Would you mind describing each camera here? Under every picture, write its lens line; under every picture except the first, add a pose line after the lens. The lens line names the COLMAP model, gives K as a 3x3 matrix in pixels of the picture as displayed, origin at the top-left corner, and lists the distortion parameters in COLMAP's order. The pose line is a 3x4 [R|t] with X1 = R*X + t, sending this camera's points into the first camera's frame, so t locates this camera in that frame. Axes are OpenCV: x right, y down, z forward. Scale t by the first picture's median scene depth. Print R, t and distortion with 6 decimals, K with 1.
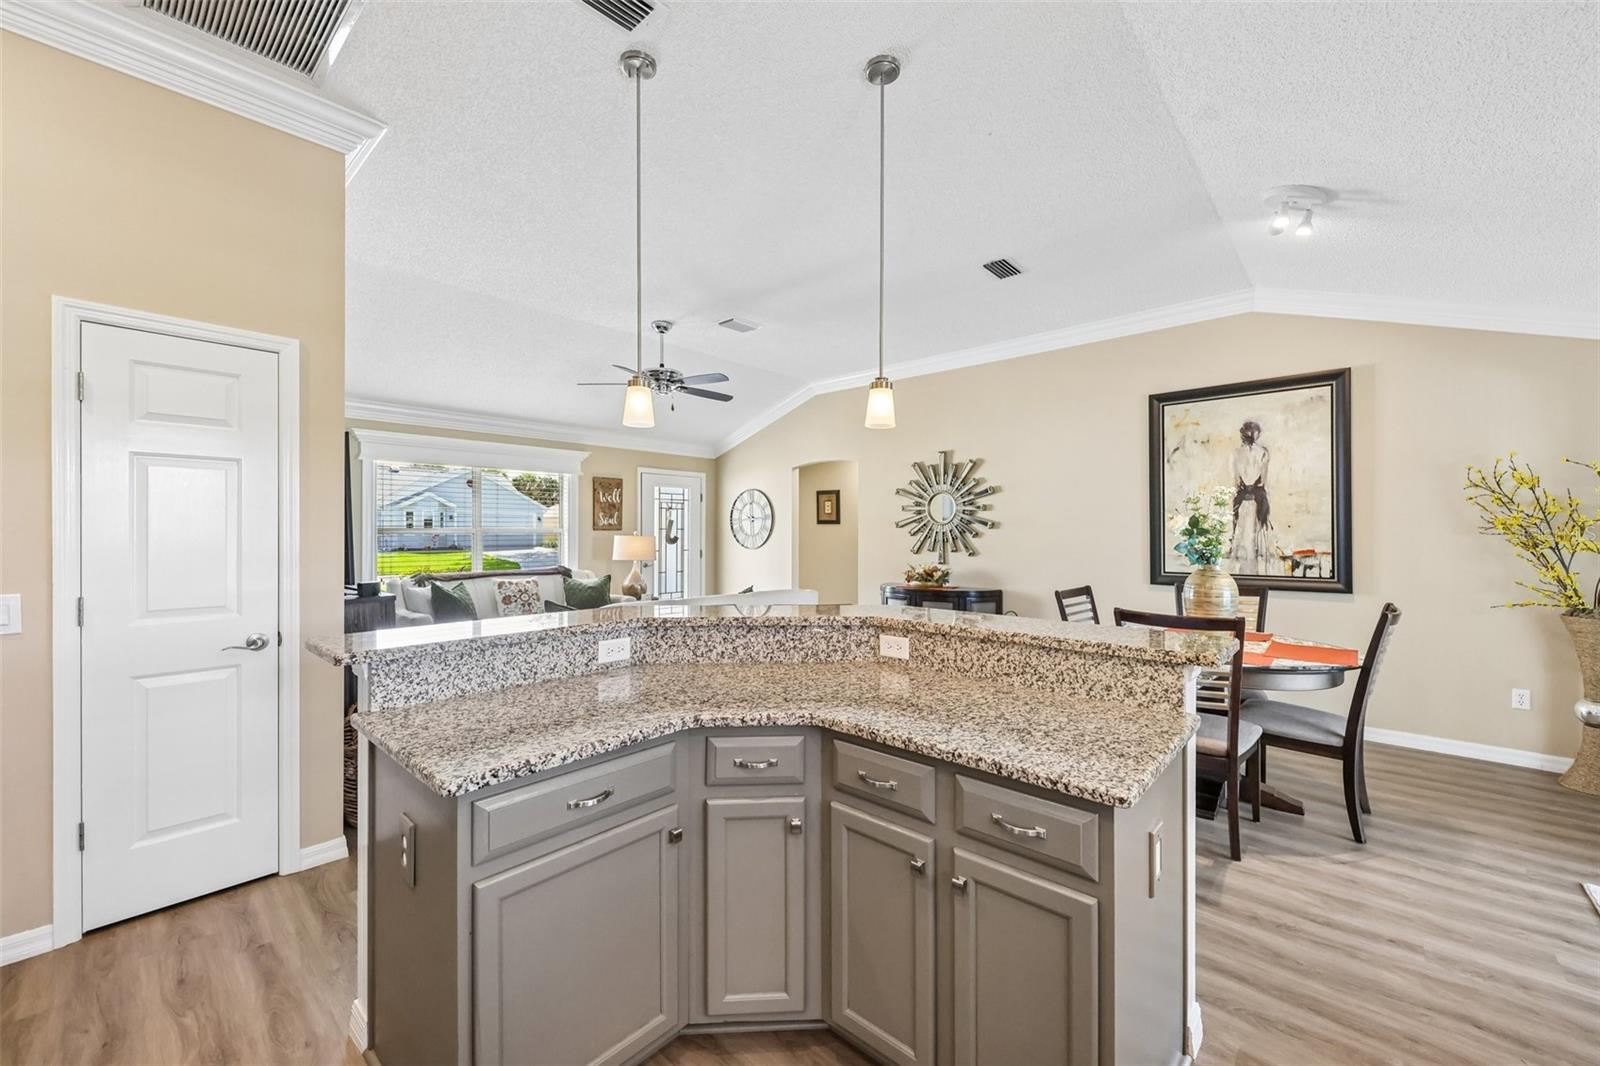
lens RADIAL K [[625.5, 0, 796.0], [0, 625.5, 524.4], [0, 0, 1]] dist [0.002989, -0.000008]
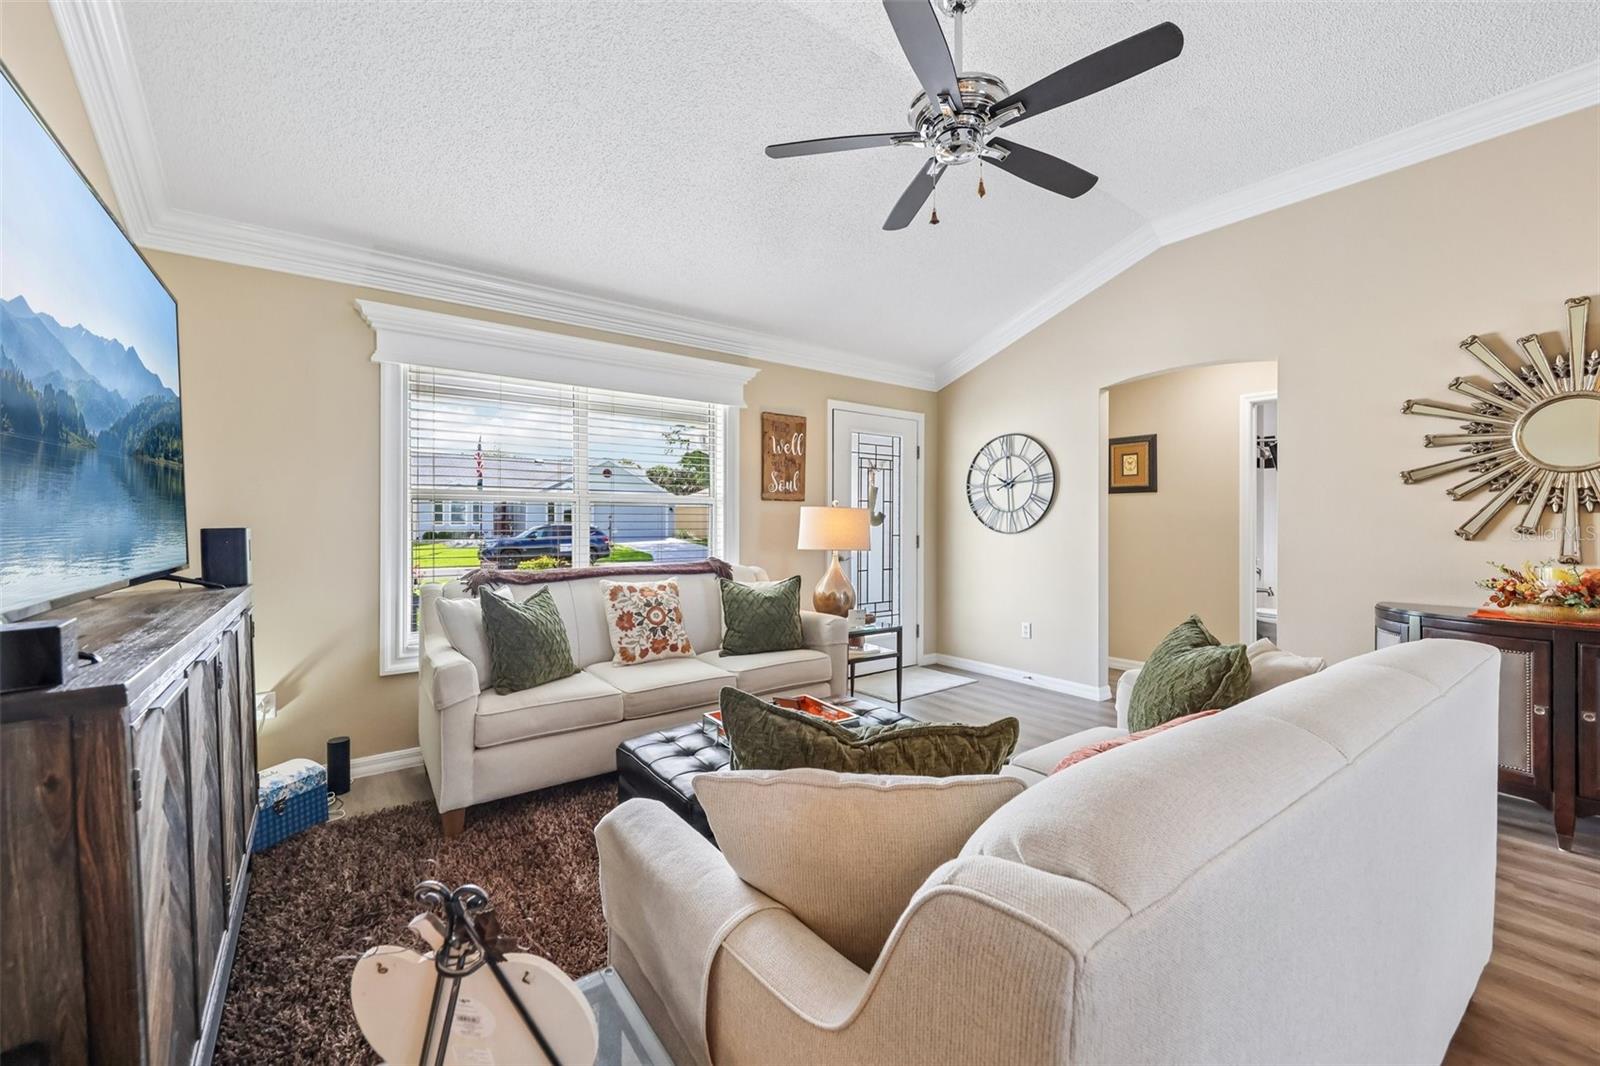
lens RADIAL K [[636.2, 0, 793.7], [0, 636.2, 518.9], [0, 0, 1]] dist [0.000035, -0.000045]
pose [[0.980376, -0.001744, -0.197128, -0.168111], [0.002580, 0.999989, 0.003985, 0.024515], [0.197119, -0.004415, 0.980370, 0.391349]]
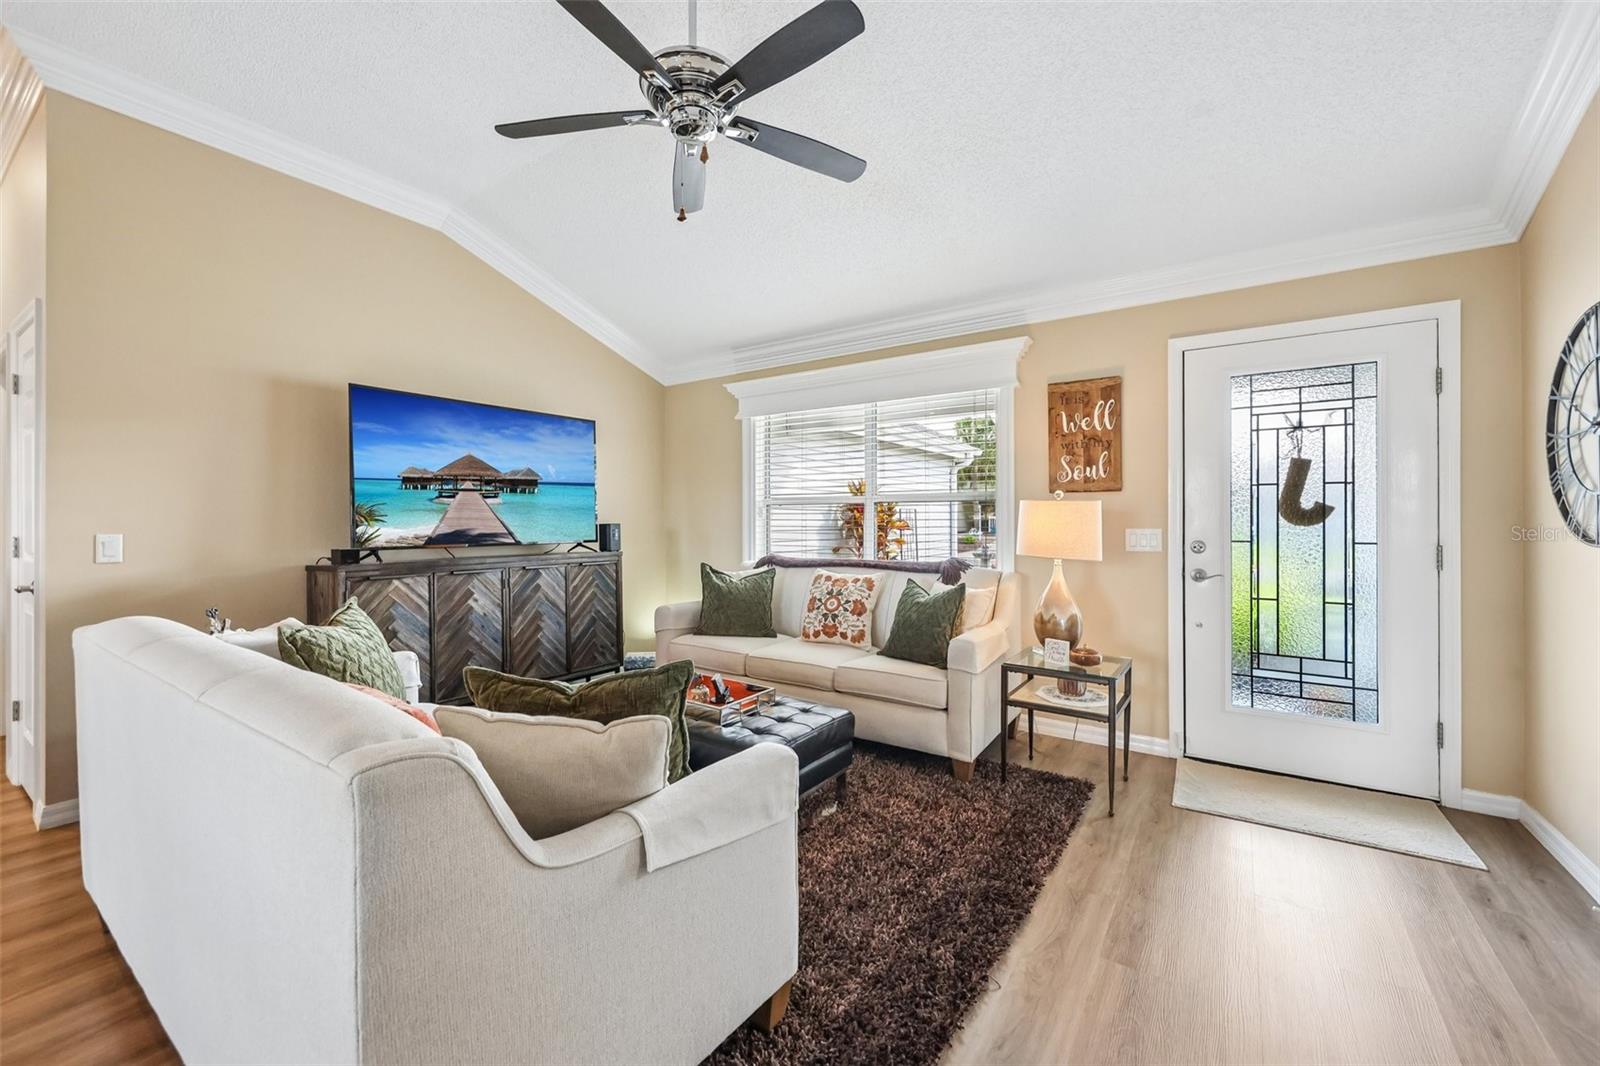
lens RADIAL K [[636.2, 0, 793.7], [0, 636.2, 518.9], [0, 0, 1]] dist [0.000035, -0.000045]
pose [[0.134094, -0.000862, -0.990968, 0.142809], [0.011495, 0.999934, 0.000686, 0.026574], [0.990902, -0.011483, 0.134095, 0.715866]]
